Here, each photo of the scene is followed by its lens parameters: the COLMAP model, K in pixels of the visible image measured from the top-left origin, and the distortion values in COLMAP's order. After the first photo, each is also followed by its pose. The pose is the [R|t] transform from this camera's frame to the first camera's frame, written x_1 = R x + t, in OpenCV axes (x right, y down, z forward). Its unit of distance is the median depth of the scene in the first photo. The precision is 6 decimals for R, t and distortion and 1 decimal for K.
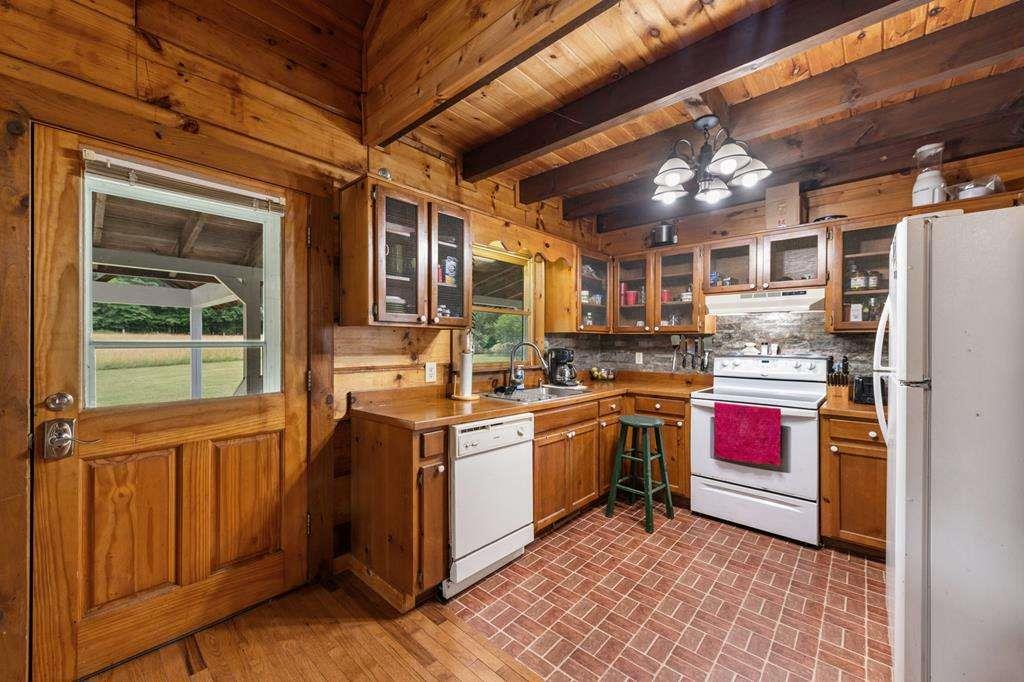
lens RADIAL K [[403.5, 0, 514.5], [0, 403.5, 341.7], [0, 0, 1]] dist [0.009910, -0.002416]
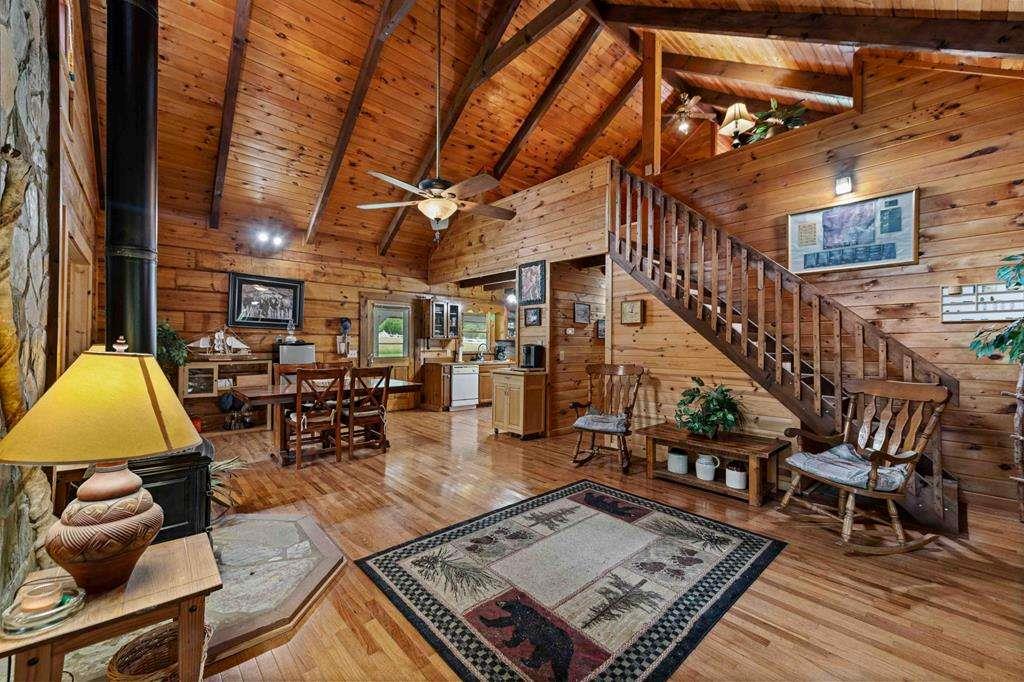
lens RADIAL K [[403.5, 0, 510.9], [0, 403.5, 343.0], [0, 0, 1]] dist [0.009910, -0.002416]
pose [[0.994542, 0.005203, -0.104210, 0.578745], [-0.005149, 0.999986, 0.000788, -0.006592], [0.104213, -0.000247, 0.994555, -1.987710]]
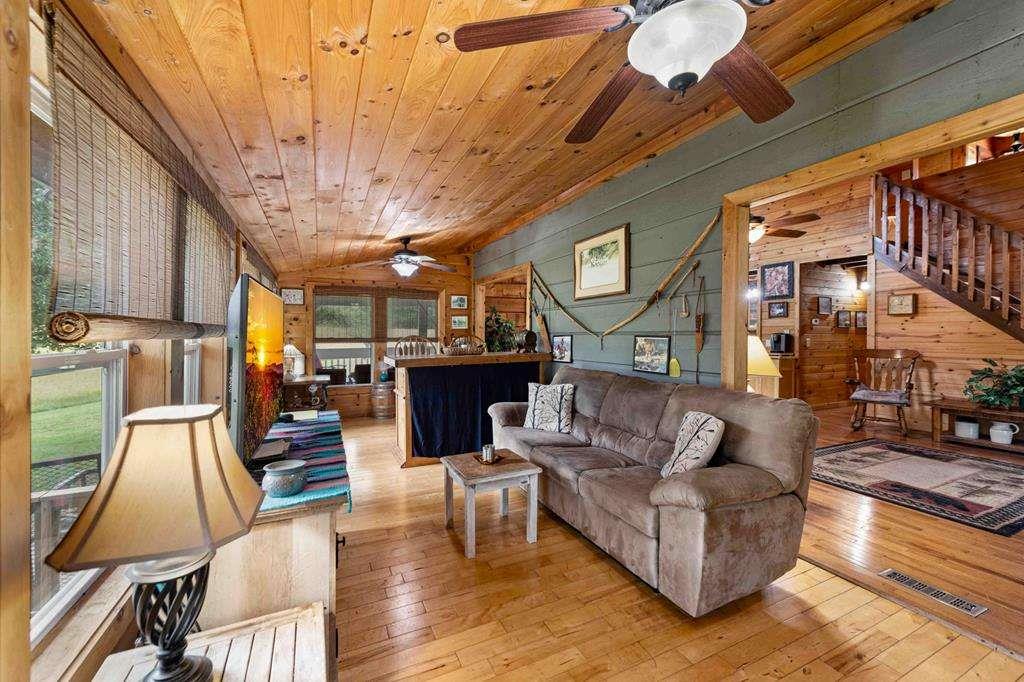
lens RADIAL K [[403.5, 0, 513.5], [0, 403.5, 337.8], [0, 0, 1]] dist [0.009910, -0.002416]
pose [[0.919240, 0.001064, -0.393696, -0.049643], [0.003311, 0.999940, 0.010433, -0.001477], [0.393683, -0.010894, 0.919182, -2.819303]]
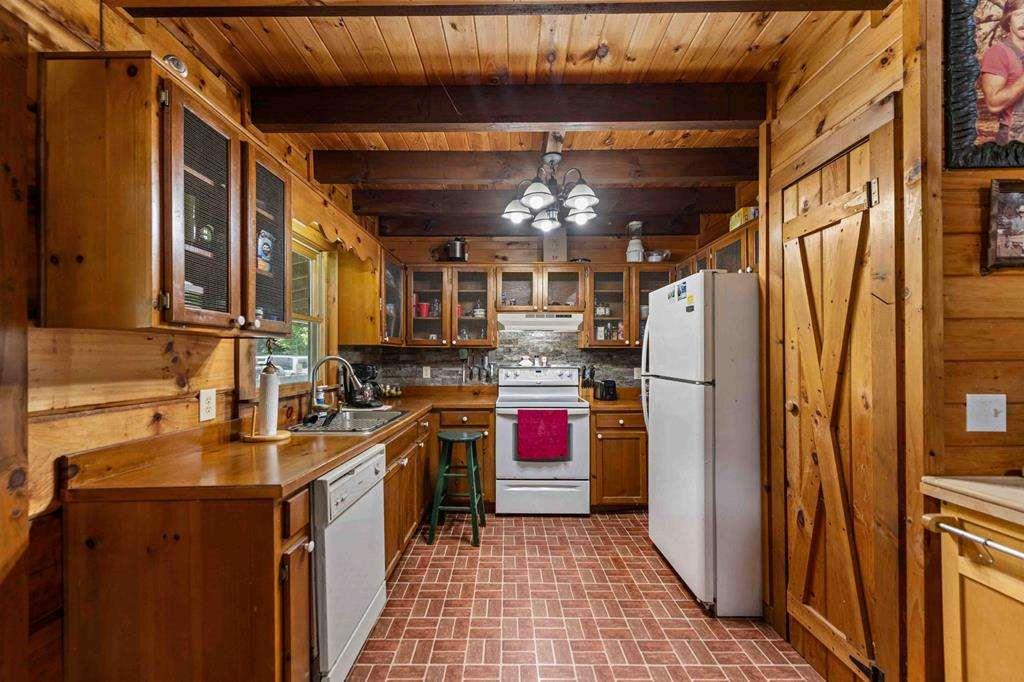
lens RADIAL K [[403.5, 0, 517.1], [0, 403.5, 351.4], [0, 0, 1]] dist [0.009910, -0.002416]
pose [[0.744485, 0.002386, 0.667635, -0.271003], [0.003597, 0.999965, -0.007584, -0.001851], [-0.667630, 0.008048, 0.744450, 0.192391]]
